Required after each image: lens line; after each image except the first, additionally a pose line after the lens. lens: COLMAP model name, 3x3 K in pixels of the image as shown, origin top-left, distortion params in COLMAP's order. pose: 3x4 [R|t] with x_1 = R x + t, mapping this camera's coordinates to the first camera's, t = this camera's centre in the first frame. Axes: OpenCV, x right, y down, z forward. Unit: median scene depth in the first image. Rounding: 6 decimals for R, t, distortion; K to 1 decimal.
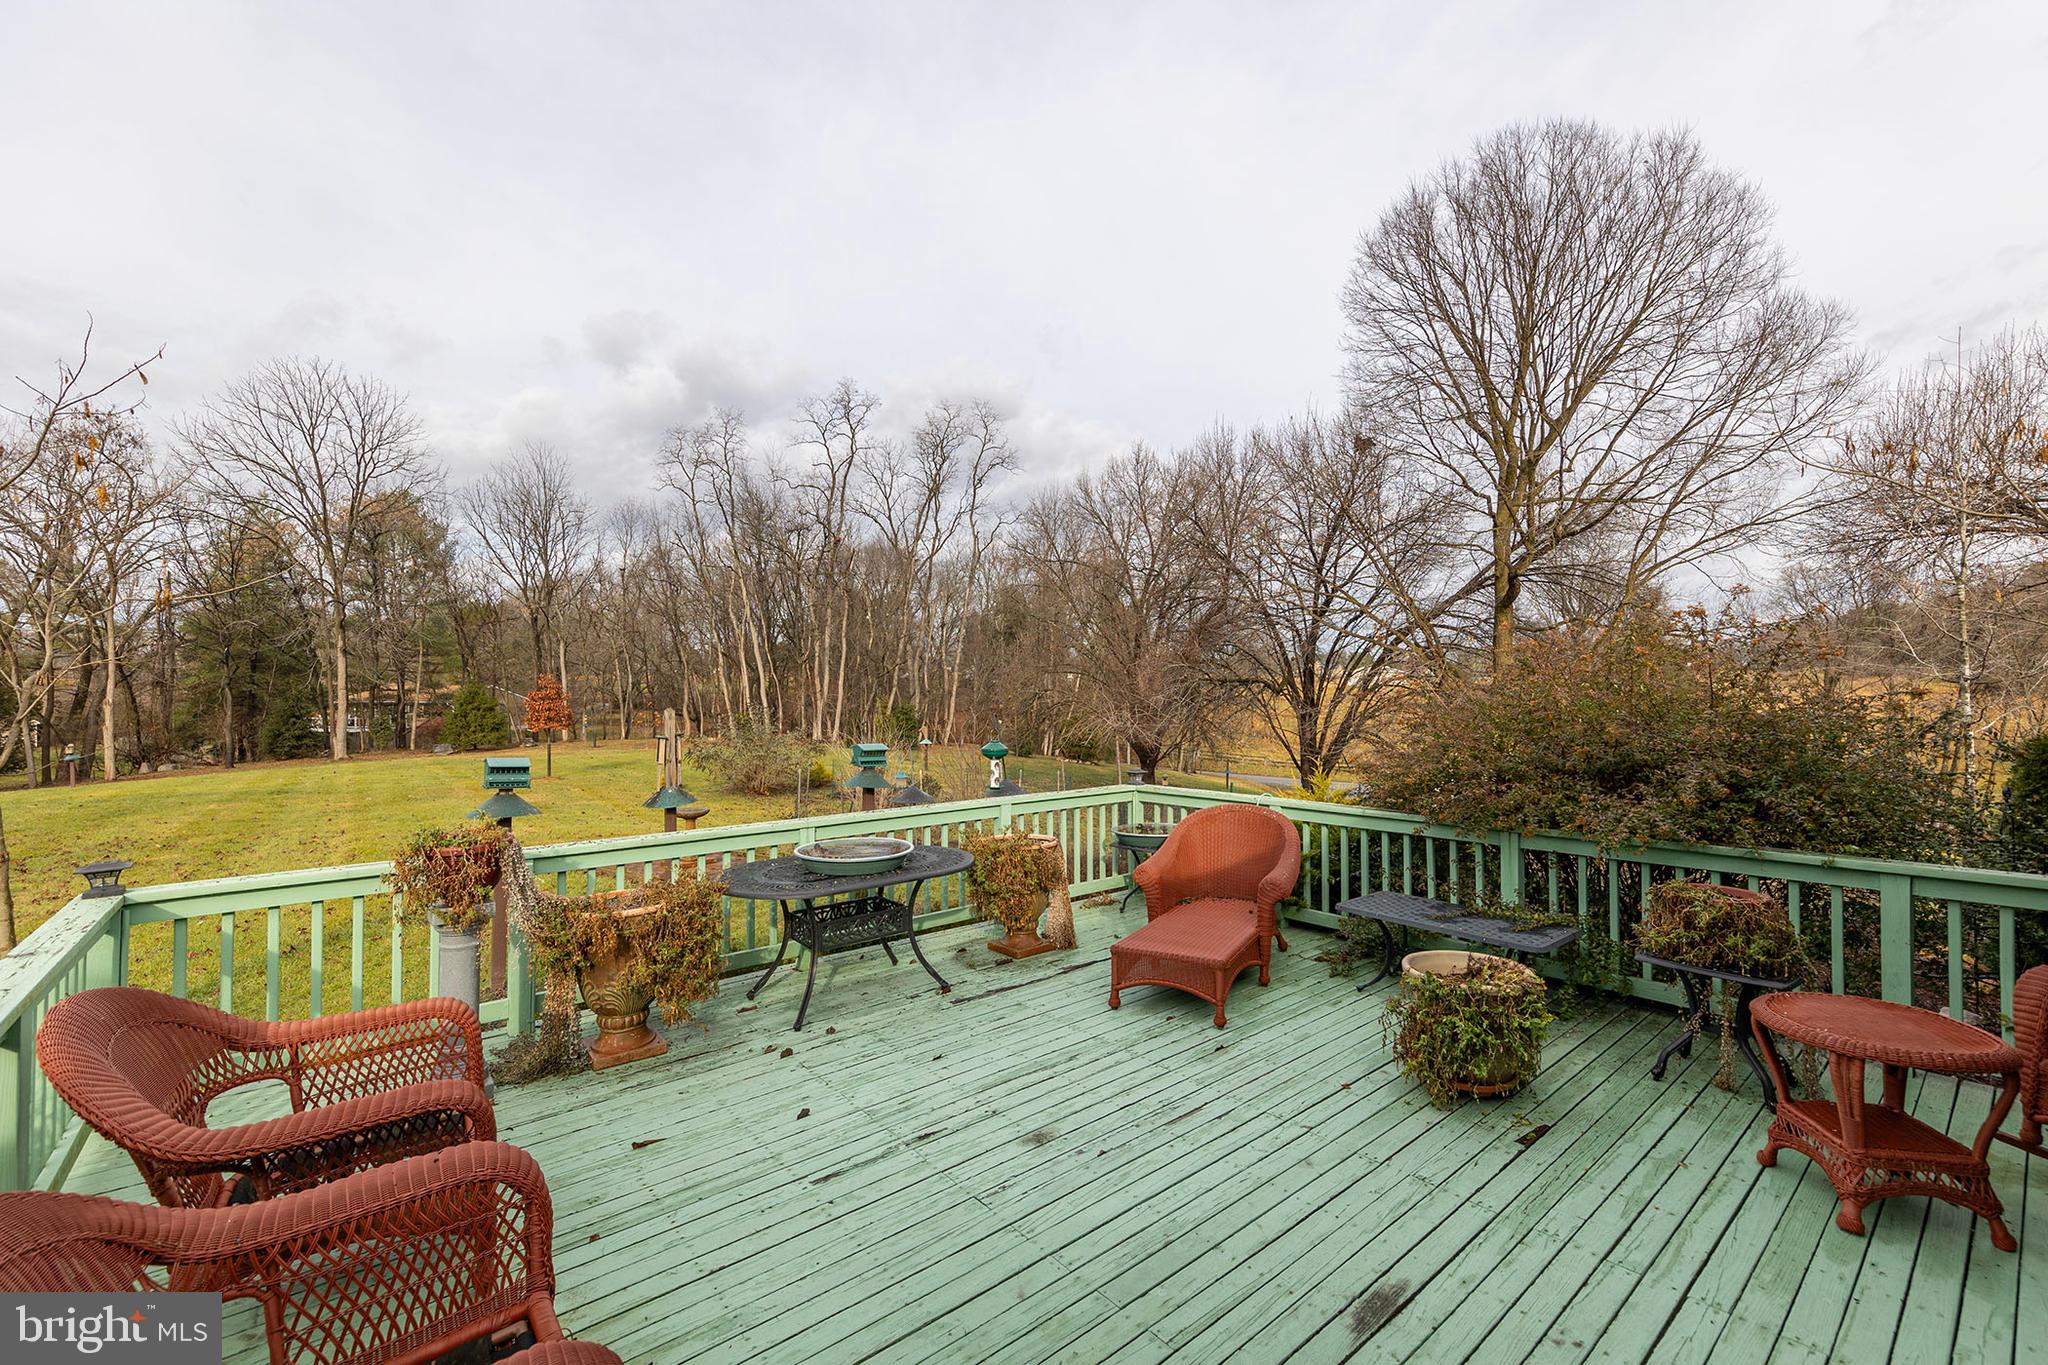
lens RADIAL K [[866.0, 0, 1024.0], [0, 866.0, 682.5], [0, 0, 1]] dist [-0.000819, -0.000276]
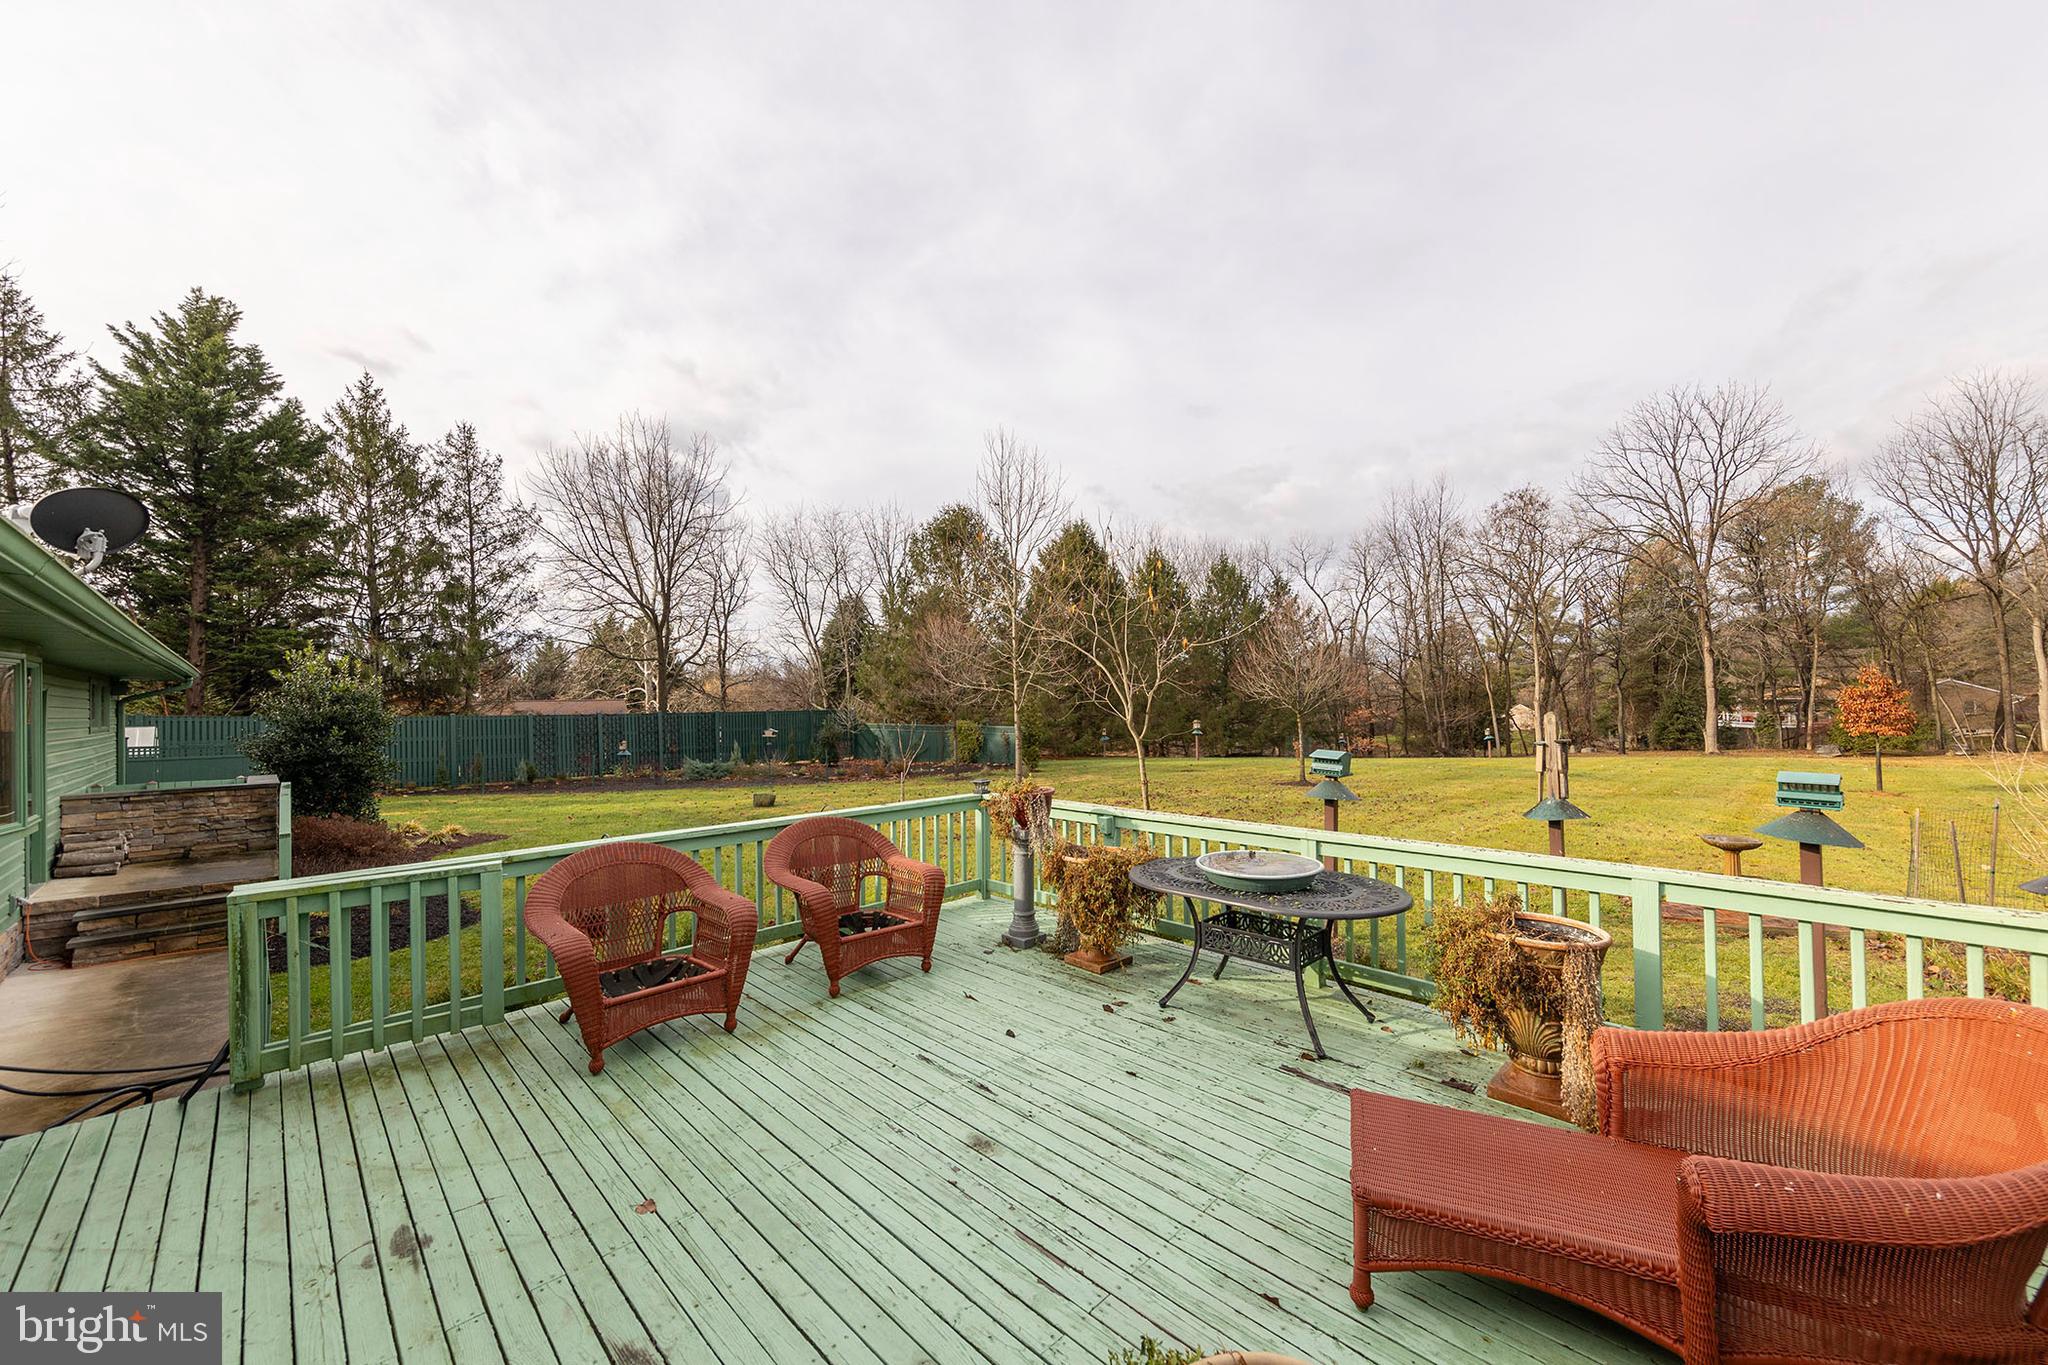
lens RADIAL K [[782.5, 0, 1032.0], [0, 782.5, 694.3], [0, 0, 1]] dist [0.001109, 0.000057]
pose [[0.083791, -0.000946, -0.996483, 0.653911], [0.018789, 0.999823, 0.000631, 0.001194], [0.996306, -0.018776, 0.083794, 0.694574]]
